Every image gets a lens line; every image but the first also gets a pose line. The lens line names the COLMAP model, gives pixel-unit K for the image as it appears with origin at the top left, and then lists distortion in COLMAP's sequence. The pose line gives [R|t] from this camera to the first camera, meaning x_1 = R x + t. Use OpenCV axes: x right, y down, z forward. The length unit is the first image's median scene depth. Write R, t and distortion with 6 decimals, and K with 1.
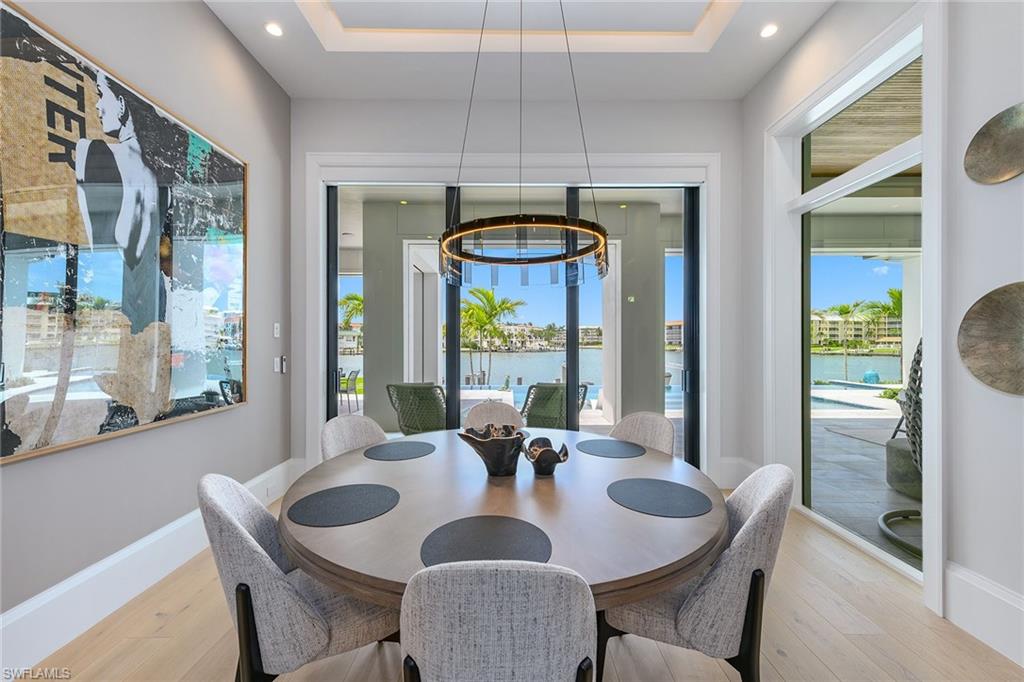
lens RADIAL K [[396.8, 0, 512.0], [0, 396.8, 341.0], [0, 0, 1]] dist [0.012511, -0.005918]
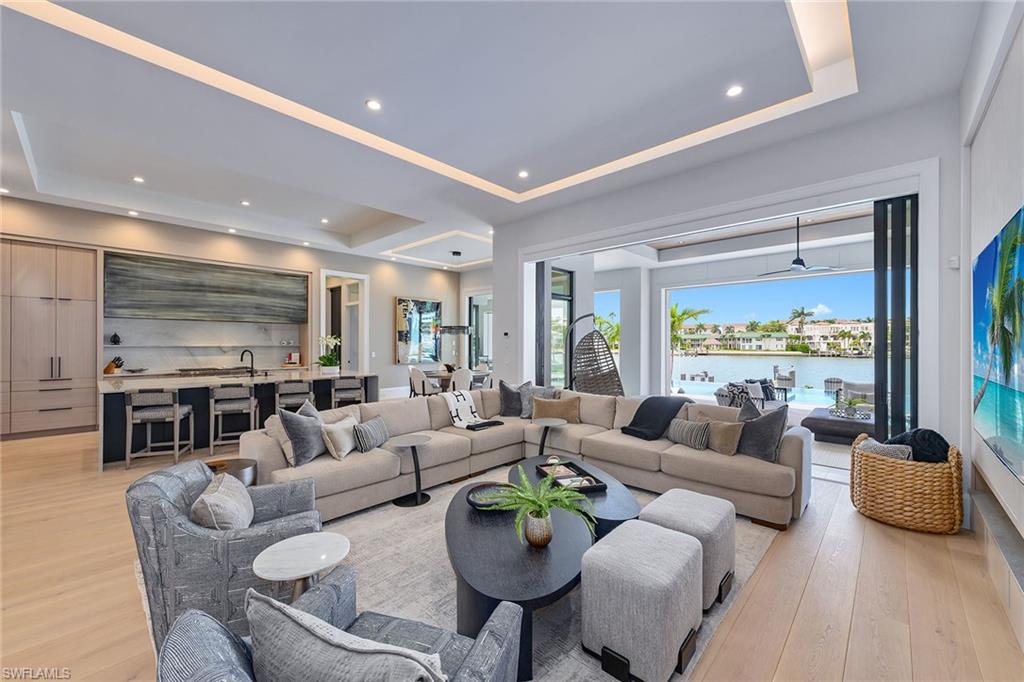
lens RADIAL K [[396.8, 0, 512.0], [0, 396.8, 341.0], [0, 0, 1]] dist [0.012511, -0.005918]
pose [[0.722043, -0.001990, -0.691845, 2.566041], [-0.000672, 0.999993, -0.003578, -0.036410], [0.691848, 0.003049, 0.722037, -1.362995]]
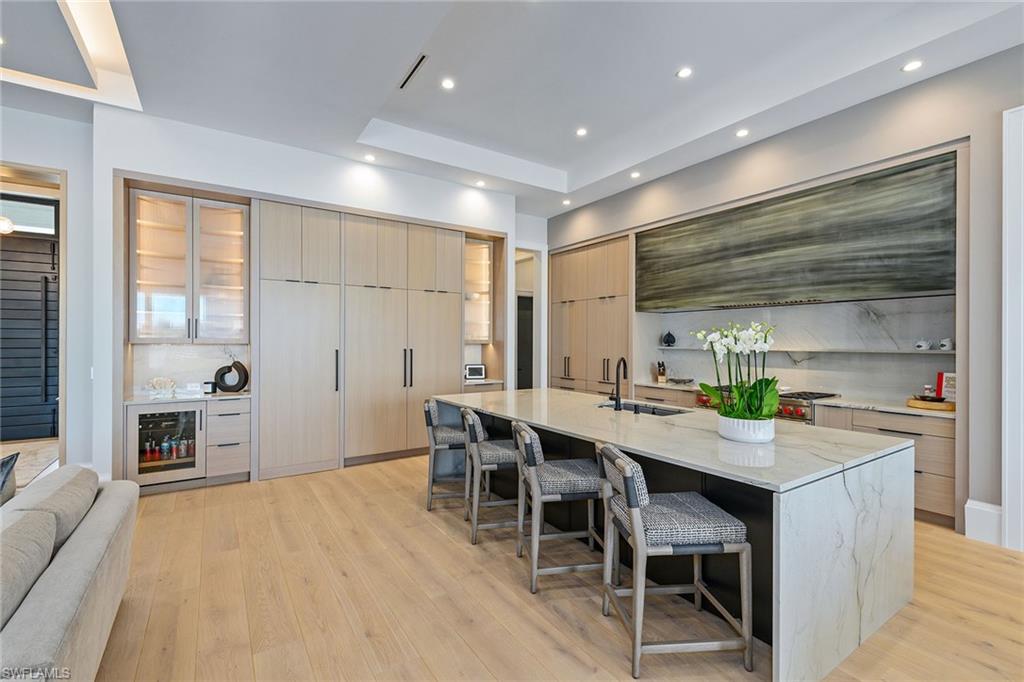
lens RADIAL K [[444.3, 0, 508.5], [0, 444.3, 342.7], [0, 0, 1]] dist [0.000208, 0.000180]
pose [[-0.841797, -0.001889, -0.539791, 0.948450], [-0.001936, 0.999998, -0.000480, -0.036521], [0.539791, 0.000641, -0.841799, 0.121225]]
